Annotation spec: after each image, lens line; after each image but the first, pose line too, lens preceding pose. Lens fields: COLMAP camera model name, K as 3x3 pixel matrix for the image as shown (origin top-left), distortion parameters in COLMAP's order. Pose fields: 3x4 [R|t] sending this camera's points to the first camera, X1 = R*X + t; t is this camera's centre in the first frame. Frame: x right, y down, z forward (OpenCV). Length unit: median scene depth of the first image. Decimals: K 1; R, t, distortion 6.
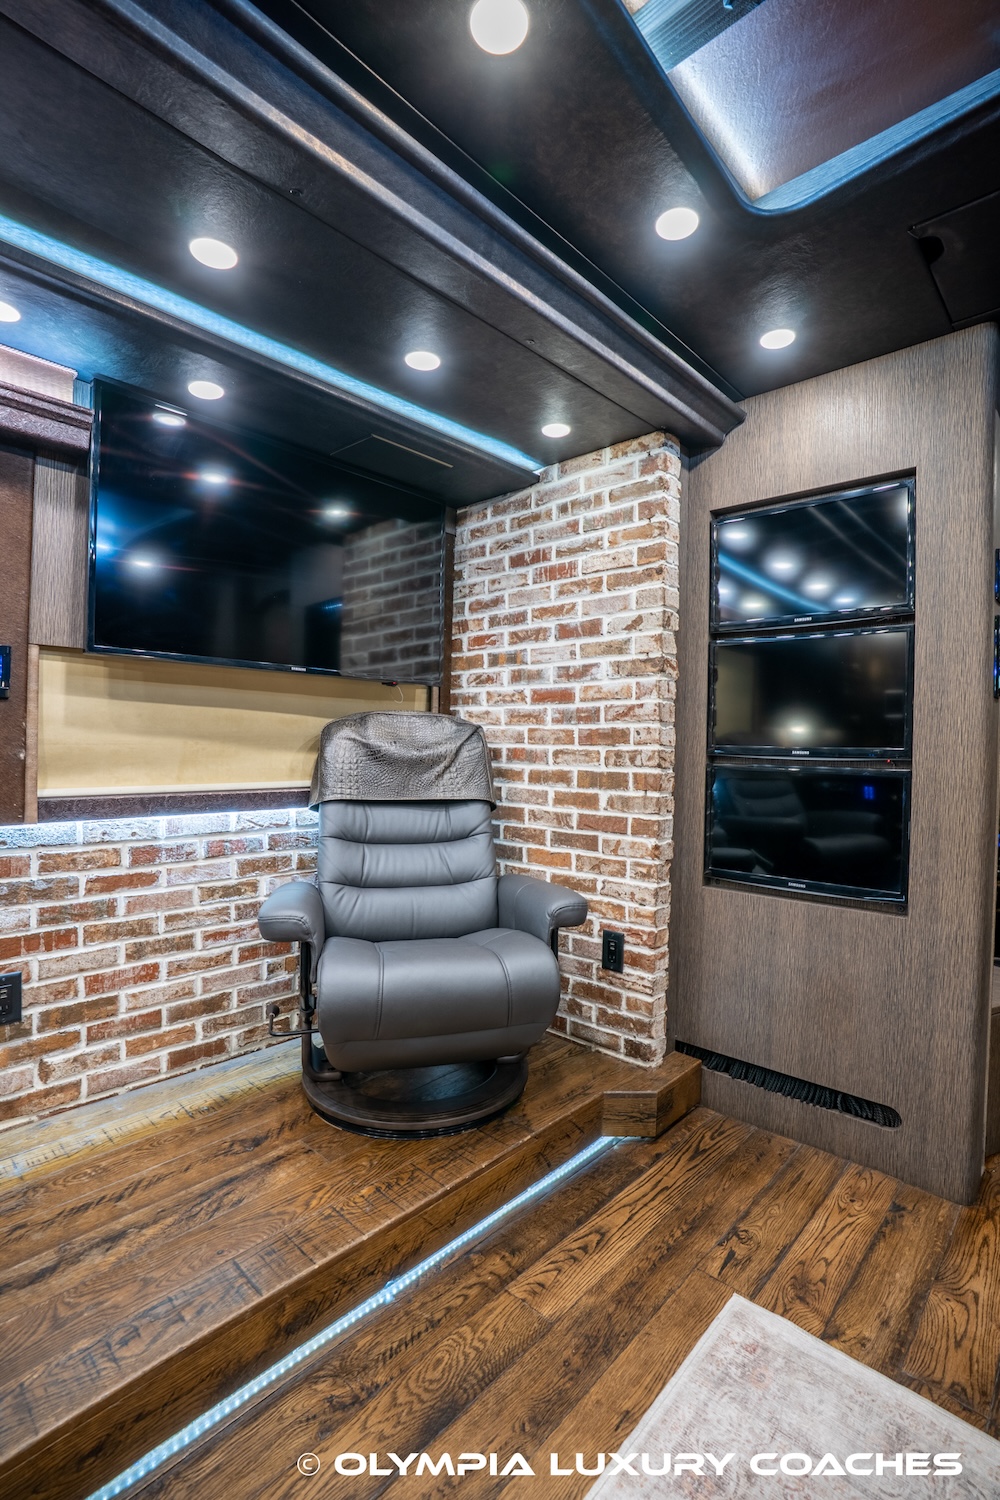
lens RADIAL K [[699.6, 0, 507.0], [0, 699.6, 750.0], [0, 0, 1]] dist [-0.072835, 0.030206]
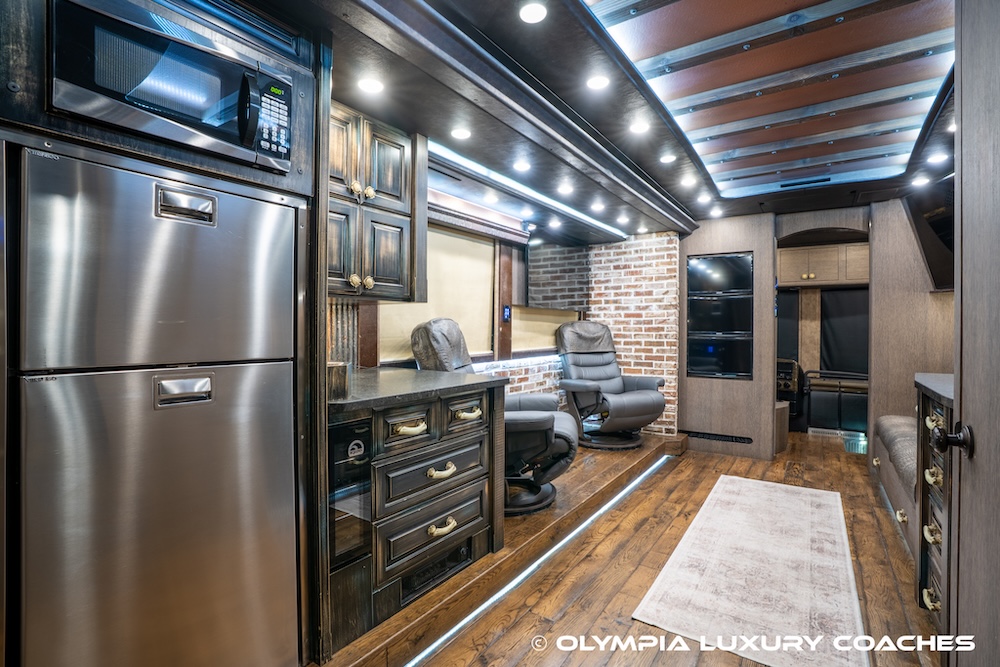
lens RADIAL K [[466.4, 0, 502.1], [0, 466.4, 328.0], [0, 0, 1]] dist [-0.072835, 0.030206]
pose [[0.990404, -0.014442, 0.137447, -0.819372], [0.015011, 0.999882, -0.003108, -0.029493], [-0.137386, 0.005141, 0.990504, -0.930493]]
